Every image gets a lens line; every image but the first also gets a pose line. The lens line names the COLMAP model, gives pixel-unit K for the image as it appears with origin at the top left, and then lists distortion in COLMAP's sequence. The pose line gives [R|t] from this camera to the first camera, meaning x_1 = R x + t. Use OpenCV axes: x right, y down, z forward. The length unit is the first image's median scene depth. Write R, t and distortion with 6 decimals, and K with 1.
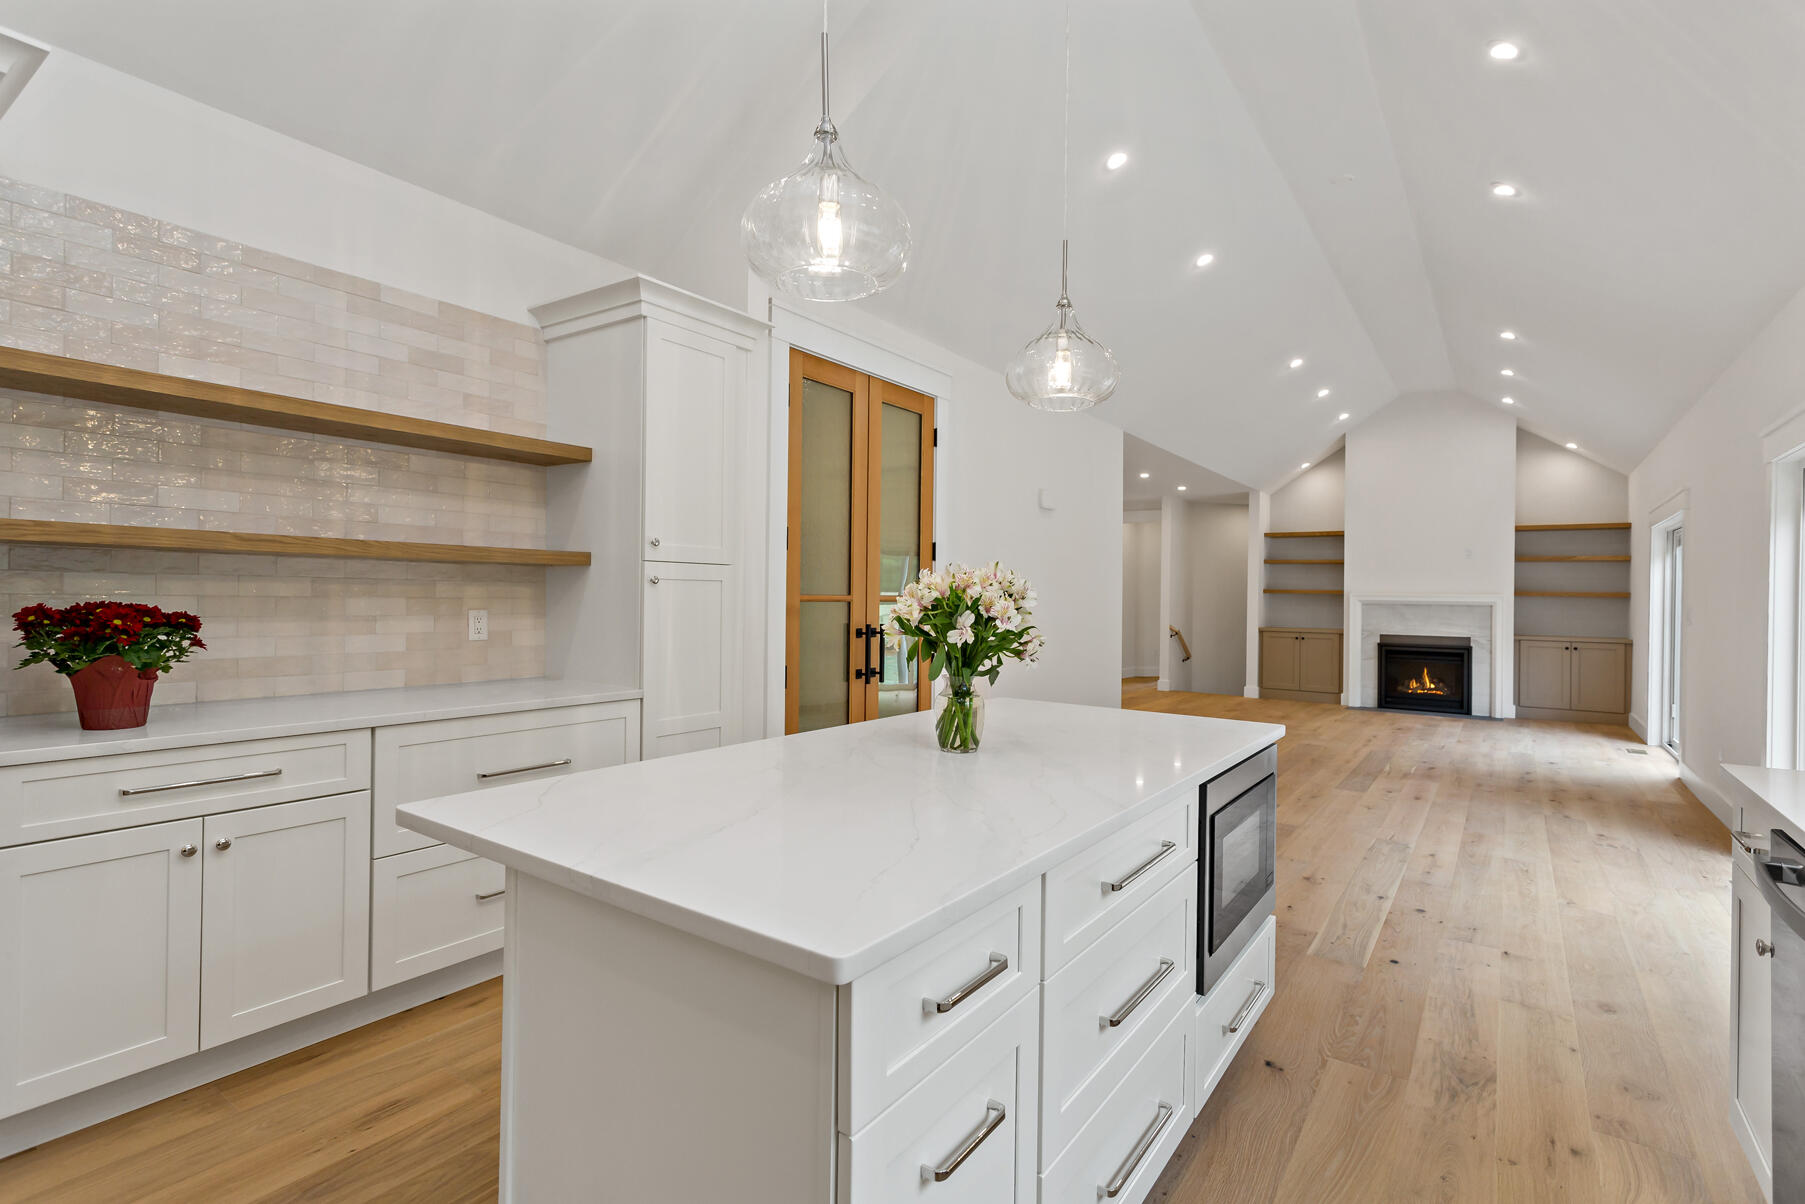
lens RADIAL K [[896.9, 0, 906.0], [0, 896.9, 591.0], [0, 0, 1]] dist [0.014269, 0.000416]
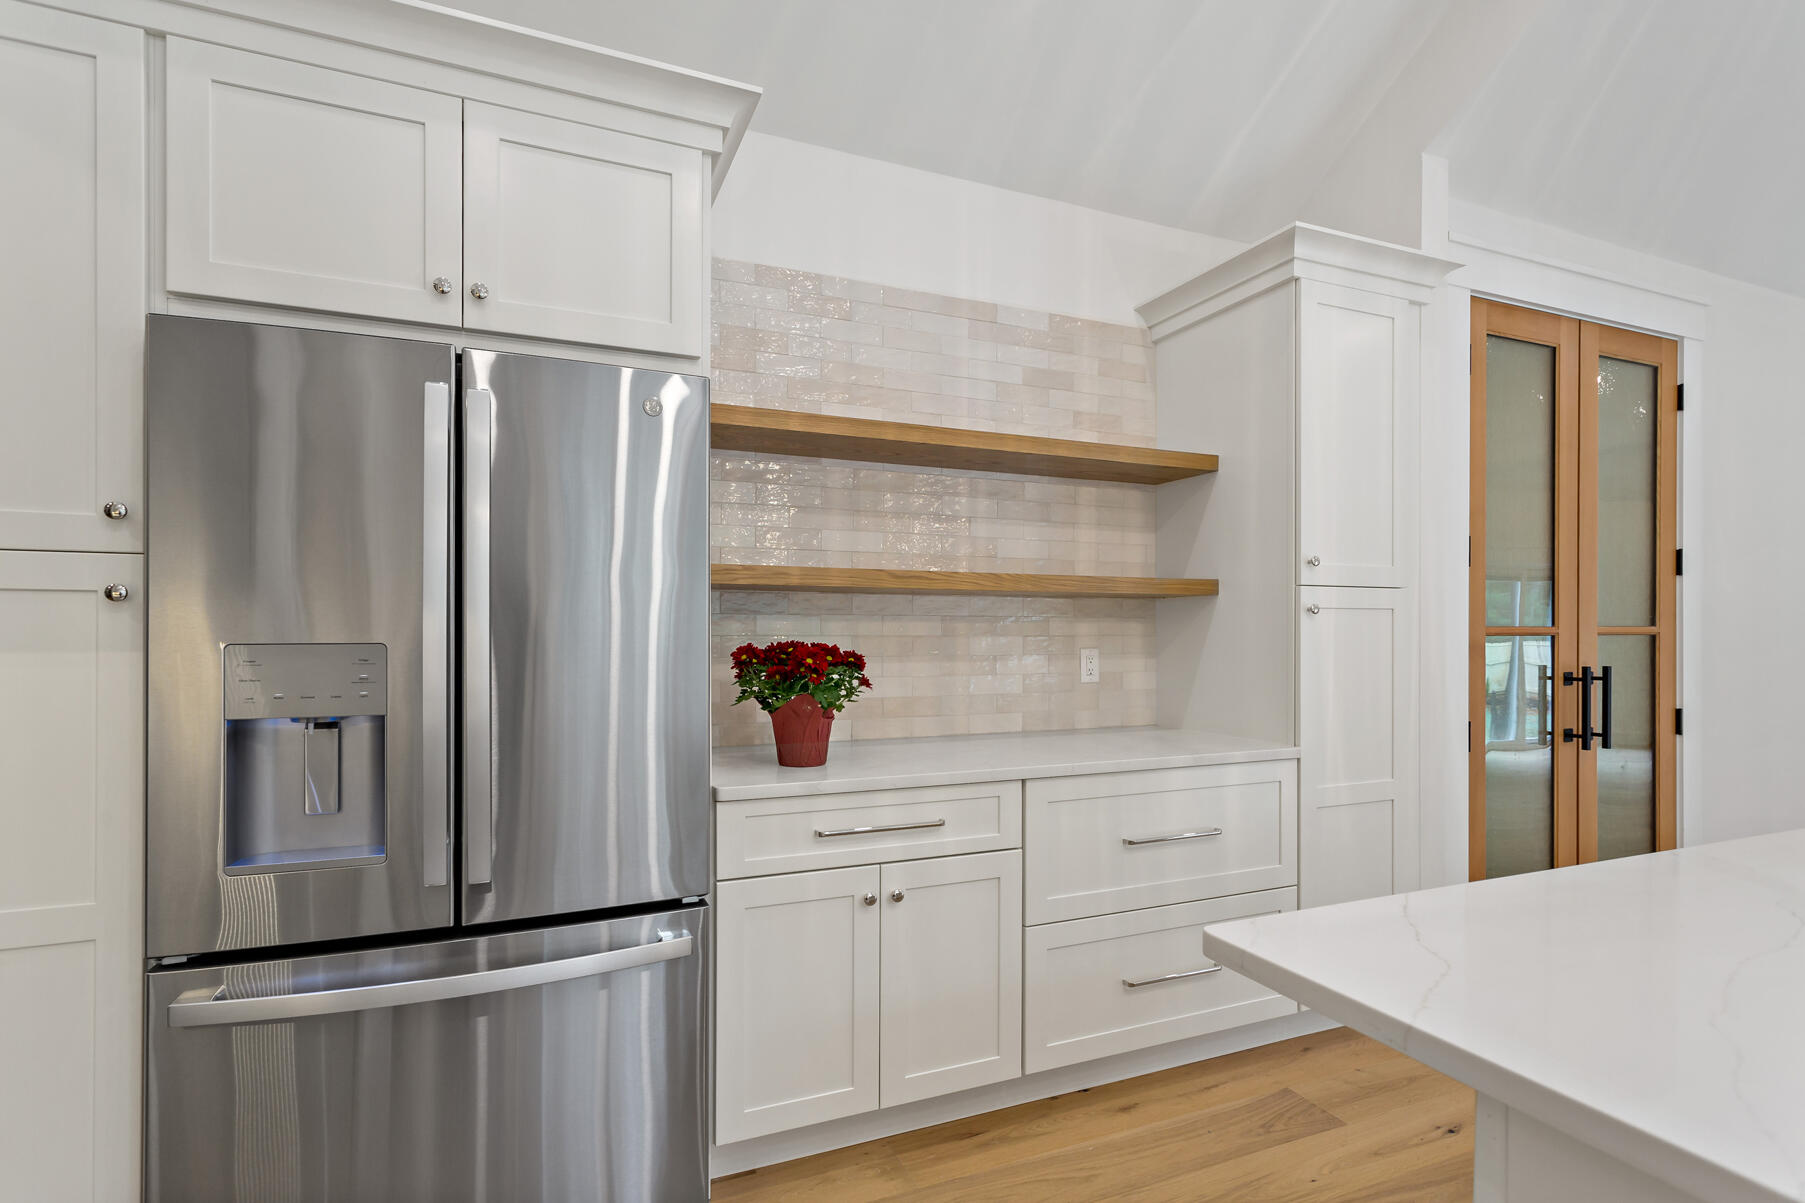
lens RADIAL K [[896.9, 0, 915.0], [0, 896.9, 620.0], [0, 0, 1]] dist [0.014269, 0.000416]
pose [[0.866736, -0.024097, -0.498184, -0.192158], [0.016132, 0.999664, -0.020288, 0.007894], [0.498506, 0.009548, 0.866834, 0.140401]]
